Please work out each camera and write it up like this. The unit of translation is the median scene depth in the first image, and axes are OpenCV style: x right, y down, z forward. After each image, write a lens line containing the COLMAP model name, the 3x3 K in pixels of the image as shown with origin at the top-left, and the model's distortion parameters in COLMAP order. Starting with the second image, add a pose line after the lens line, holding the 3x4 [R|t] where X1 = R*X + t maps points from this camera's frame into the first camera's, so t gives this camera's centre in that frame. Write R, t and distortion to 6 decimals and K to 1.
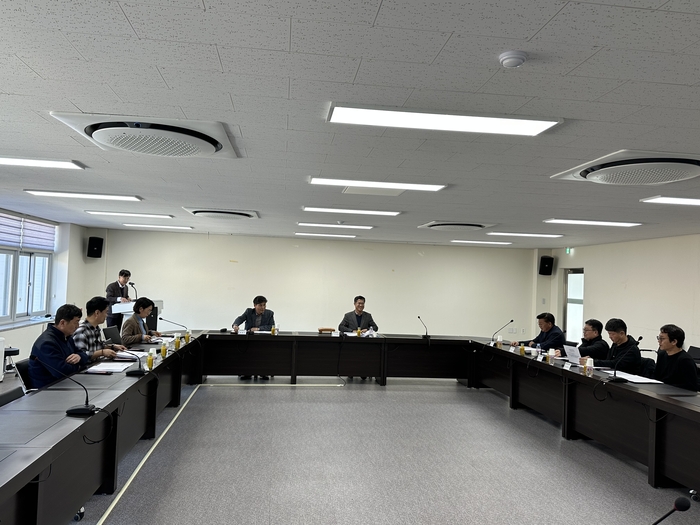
lens RADIAL K [[553.3, 0, 350.0], [0, 553.3, 262.5], [0, 0, 1]] dist [0.008475, -0.002072]
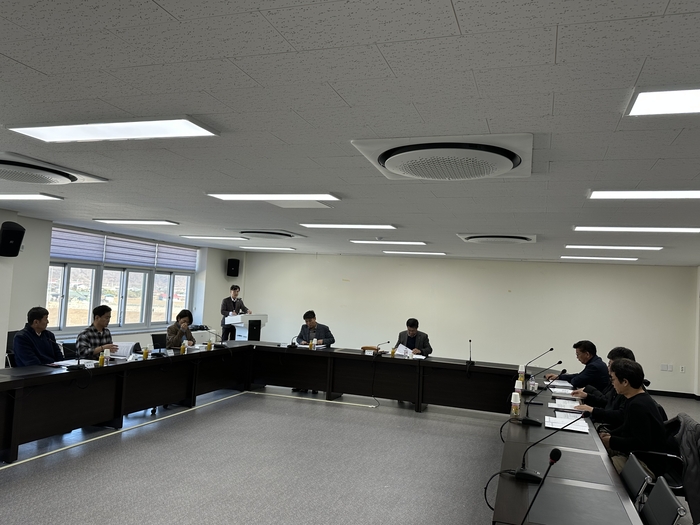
lens RADIAL K [[560.6, 0, 350.0], [0, 560.6, 262.5], [0, 0, 1]] dist [0.074177, -0.001737]
pose [[0.895683, -0.011224, -0.444551, 0.348370], [-0.008581, 0.999059, -0.042514, 0.011485], [0.444610, 0.041894, 0.894744, 0.084394]]
